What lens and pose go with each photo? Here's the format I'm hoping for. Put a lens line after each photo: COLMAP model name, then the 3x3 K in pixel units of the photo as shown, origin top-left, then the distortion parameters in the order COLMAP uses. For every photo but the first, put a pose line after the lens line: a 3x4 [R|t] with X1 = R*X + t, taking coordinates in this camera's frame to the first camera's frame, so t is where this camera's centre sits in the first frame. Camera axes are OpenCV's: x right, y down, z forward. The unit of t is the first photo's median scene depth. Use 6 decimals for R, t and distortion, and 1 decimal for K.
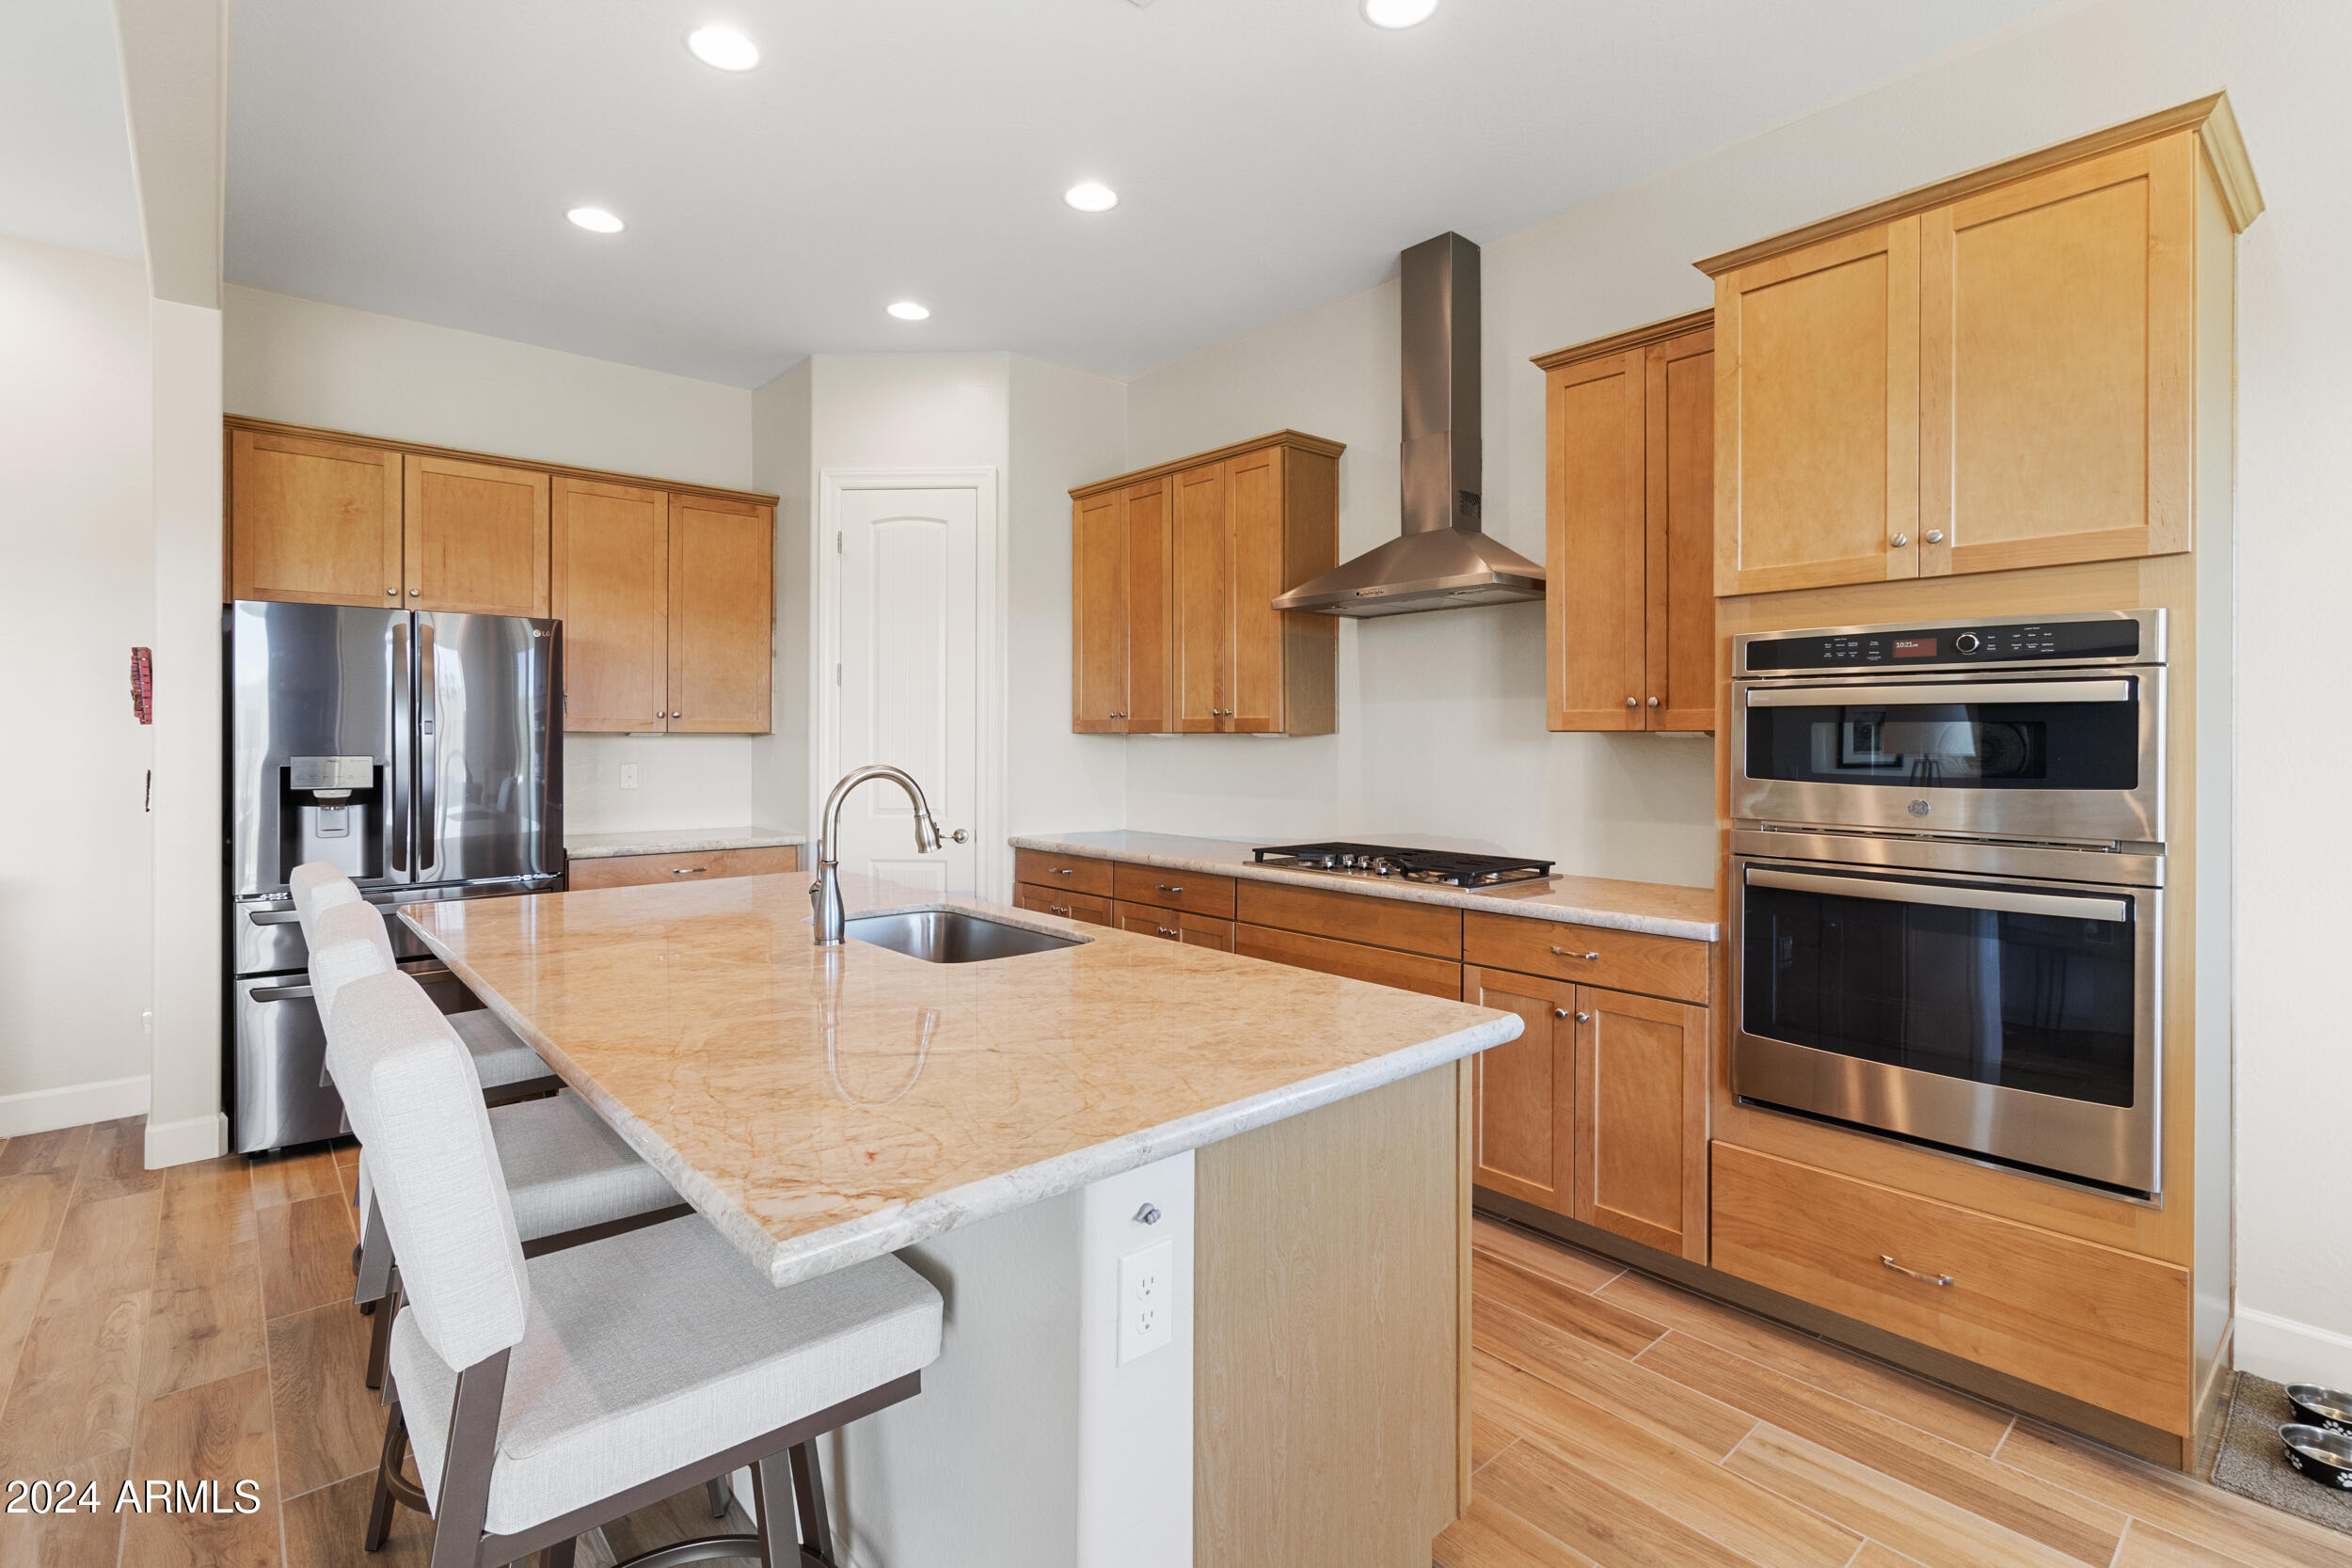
lens RADIAL K [[1088.0, 0, 1180.6], [0, 1088.0, 740.5], [0, 0, 1]] dist [0.003317, 0.000151]
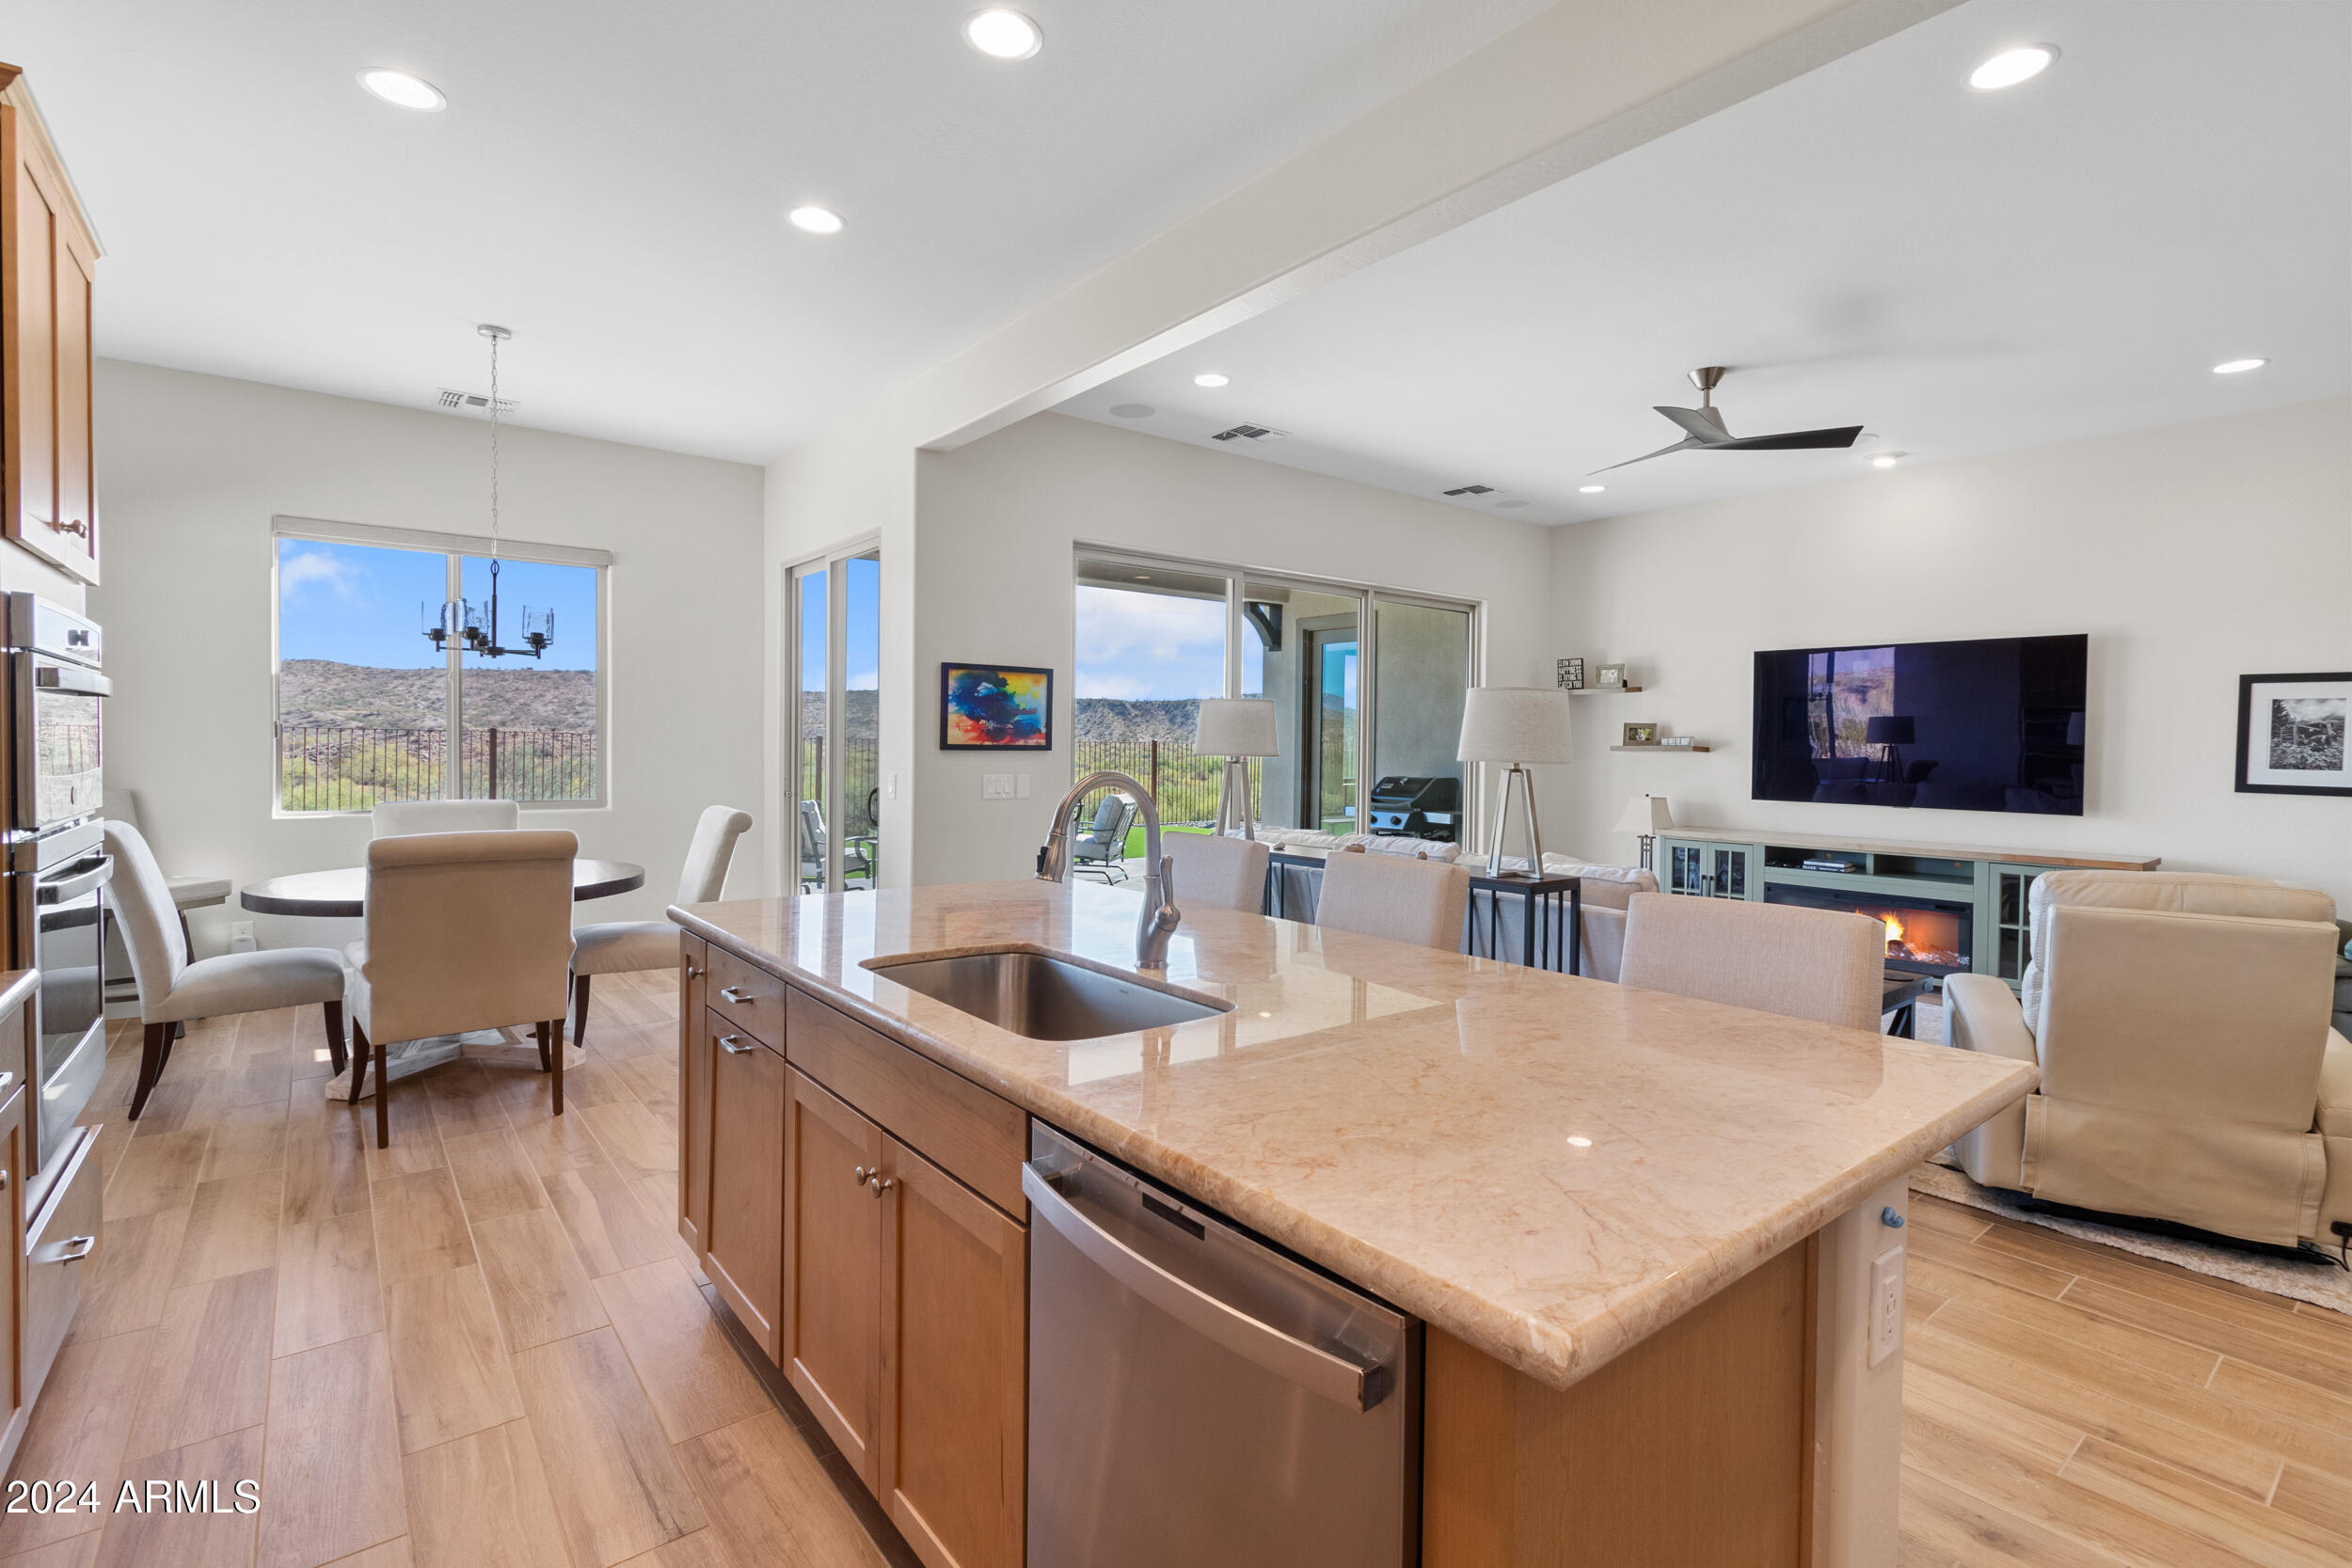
lens RADIAL K [[1078.7, 0, 1174.5], [0, 1078.7, 759.3], [0, 0, 1]] dist [0.005393, 0.000043]
pose [[-0.998684, -0.012968, 0.049618, -0.254142], [-0.012017, 0.999739, 0.019416, -0.002566], [-0.049857, 0.018794, -0.998580, 1.252906]]
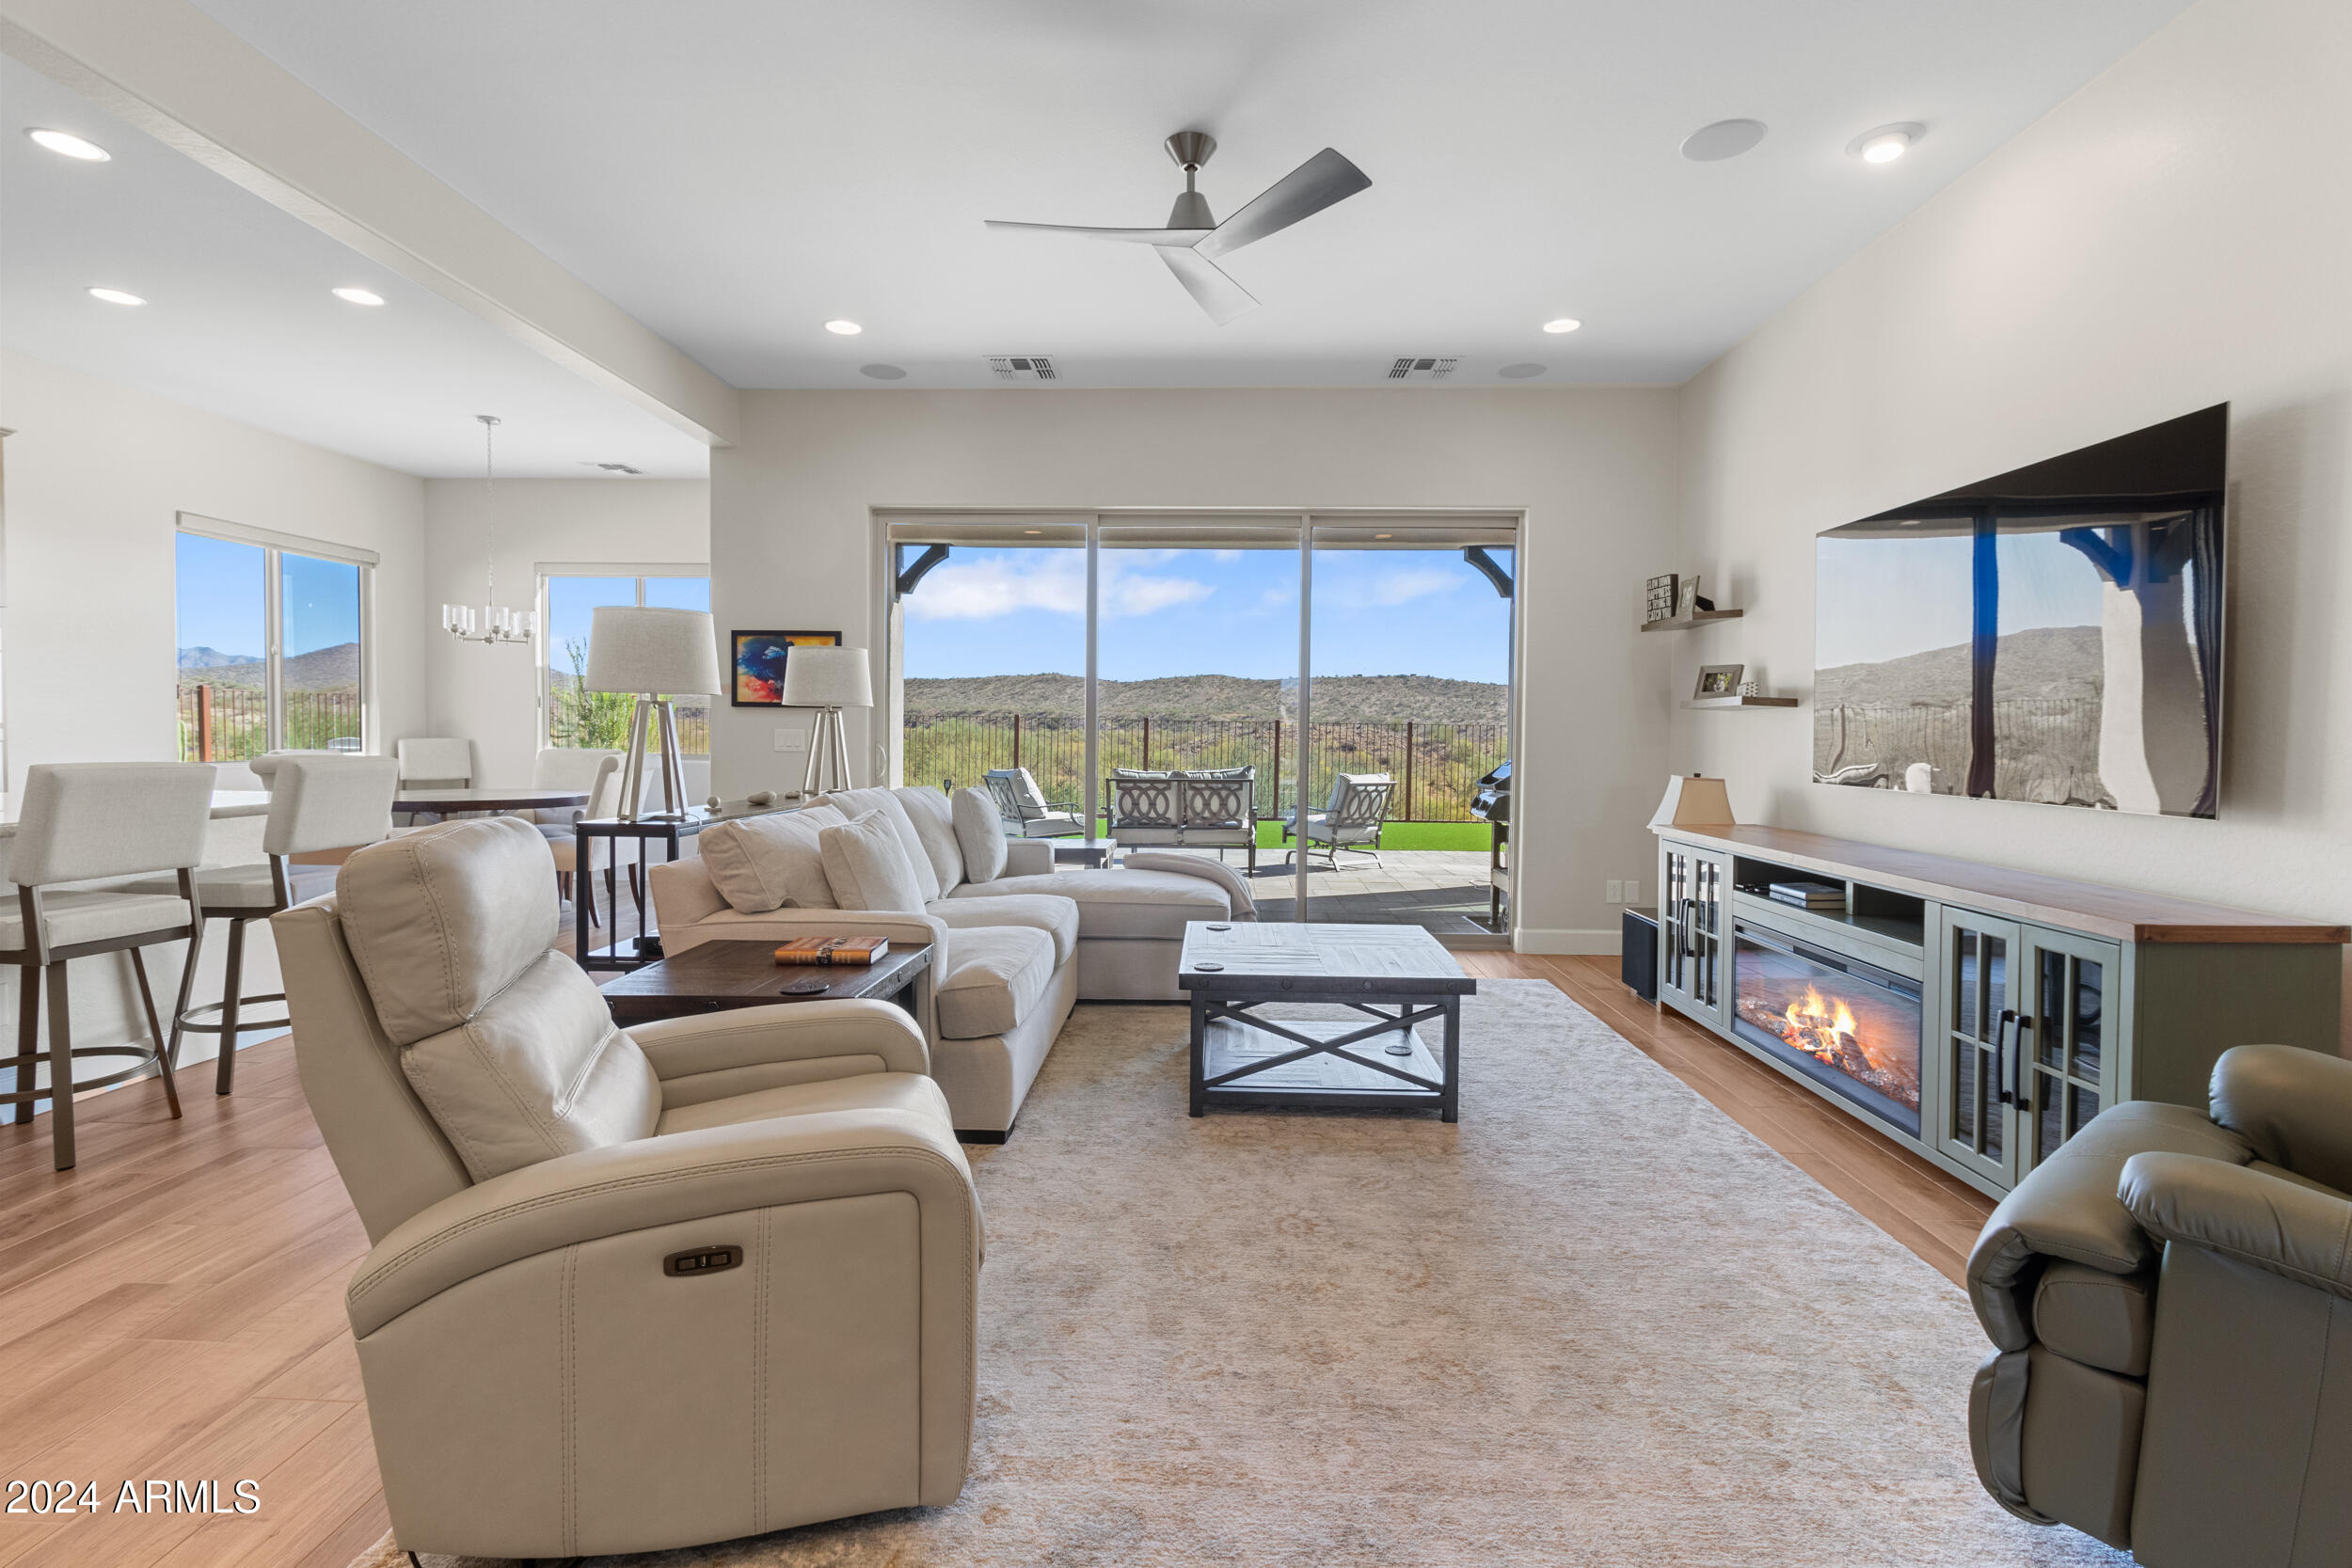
lens RADIAL K [[1078.2, 0, 1182.9], [0, 1078.2, 753.7], [0, 0, 1]] dist [0.003207, 0.000573]
pose [[-0.726929, -0.023127, 0.686323, -1.557555], [-0.009187, 0.999671, 0.023956, 0.044181], [-0.686651, 0.011110, -0.726902, 0.531933]]
